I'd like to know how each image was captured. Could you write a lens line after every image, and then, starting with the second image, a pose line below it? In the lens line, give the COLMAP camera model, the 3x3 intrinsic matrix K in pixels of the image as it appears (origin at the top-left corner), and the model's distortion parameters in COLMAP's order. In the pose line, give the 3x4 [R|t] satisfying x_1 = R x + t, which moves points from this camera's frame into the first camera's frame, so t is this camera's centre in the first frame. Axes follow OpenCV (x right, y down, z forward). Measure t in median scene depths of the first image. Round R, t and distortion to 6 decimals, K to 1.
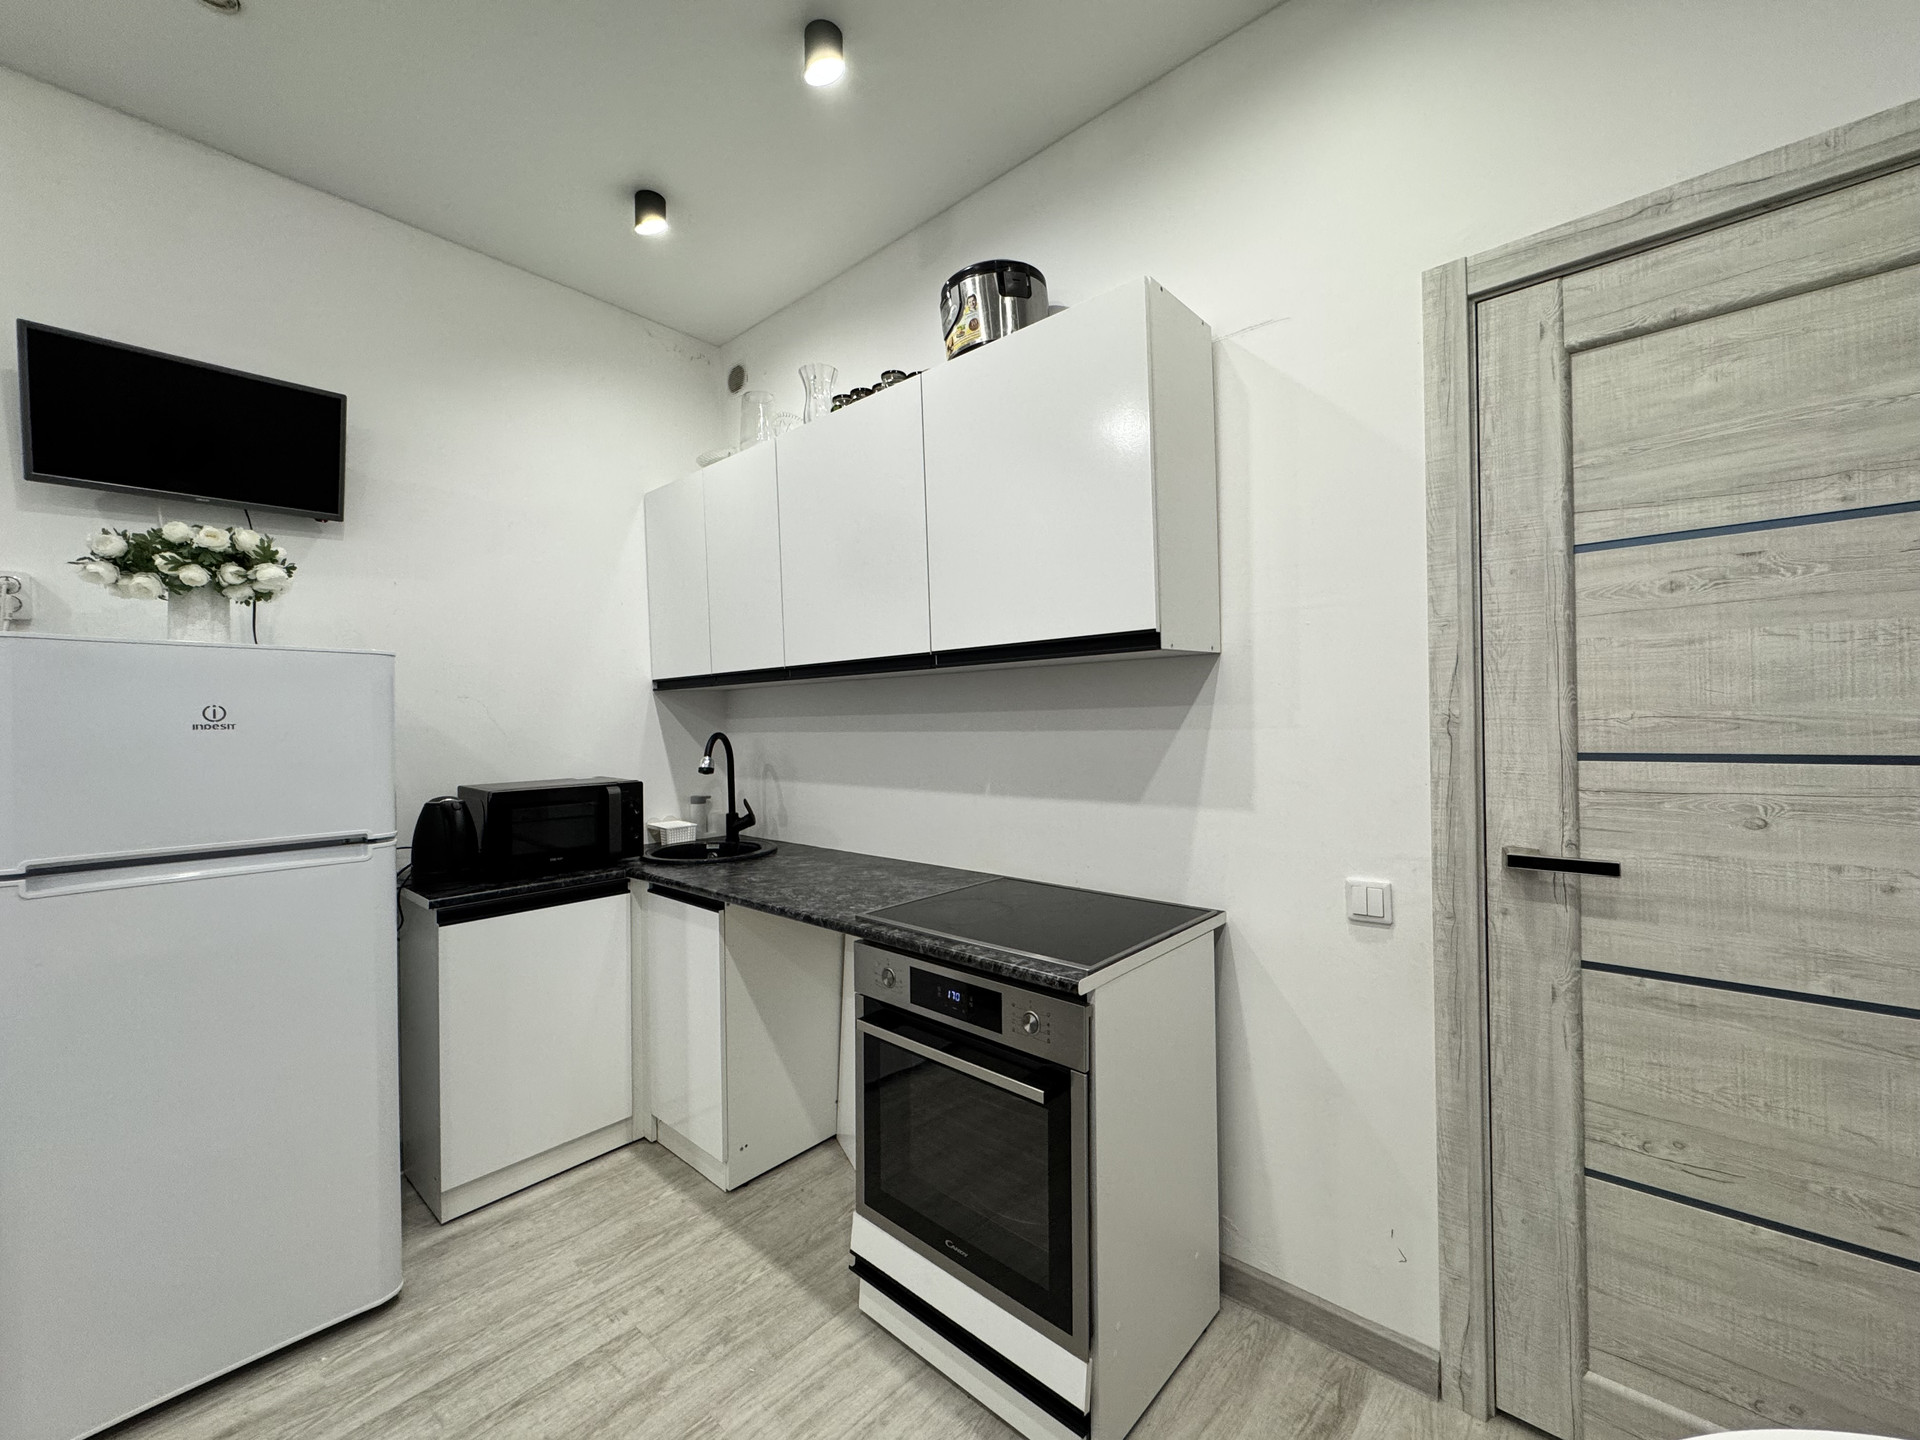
lens RADIAL K [[776.0, 0, 960.0], [0, 776.0, 720.0], [0, 0, 1]] dist [-0.001490, -0.000043]
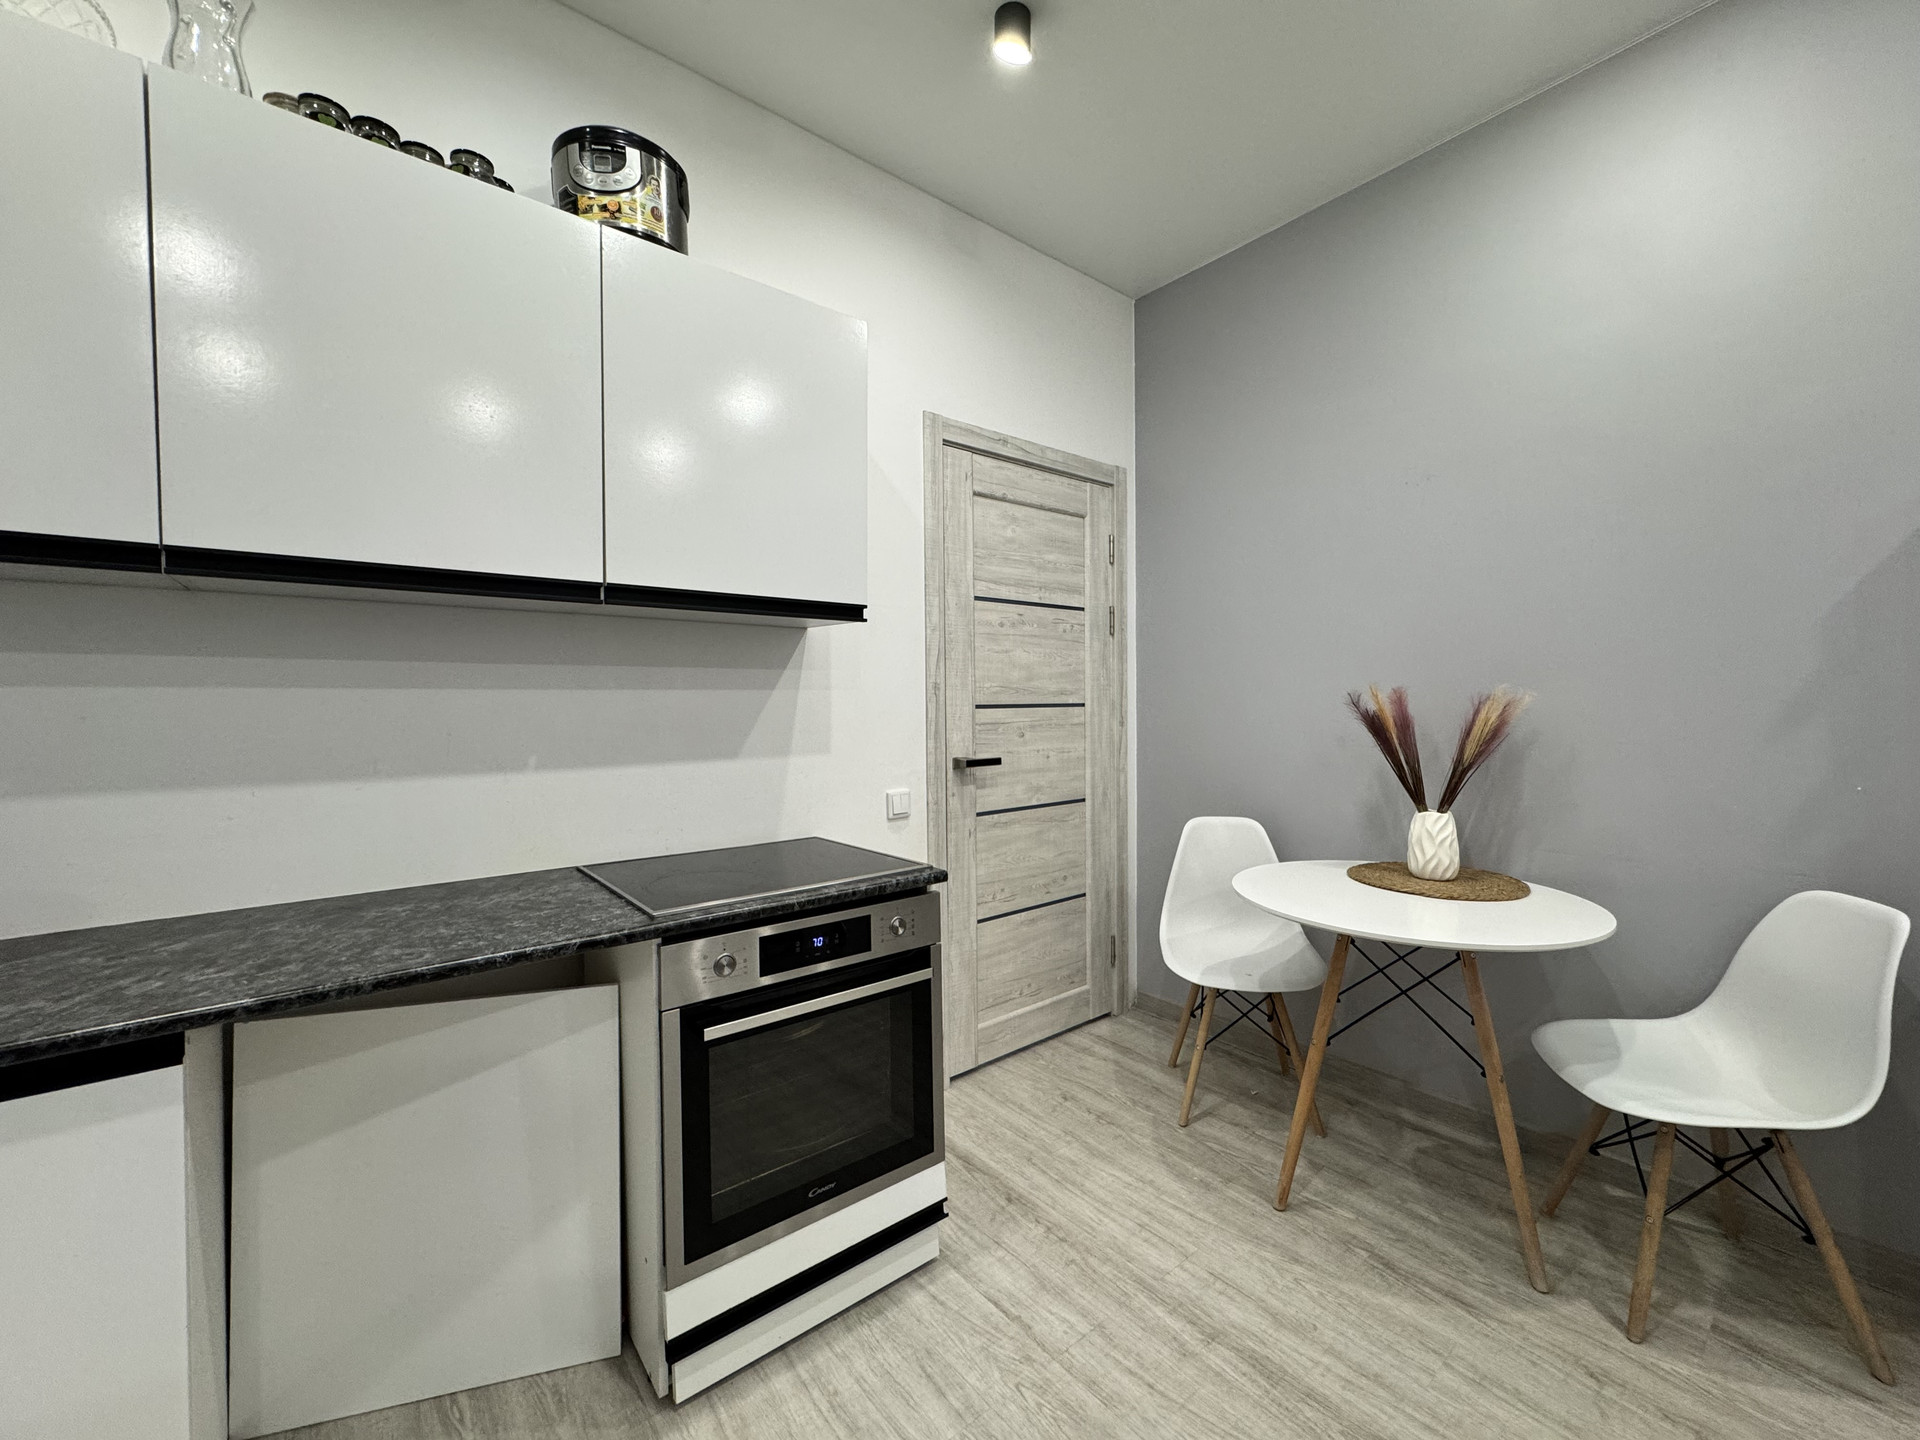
lens RADIAL K [[776.0, 0, 960.0], [0, 776.0, 720.0], [0, 0, 1]] dist [-0.001490, -0.000043]
pose [[0.147922, -0.004964, 0.988987, -1.021273], [0.004988, 0.999978, 0.004273, 0.066791], [-0.988986, 0.004301, 0.147943, 0.698464]]
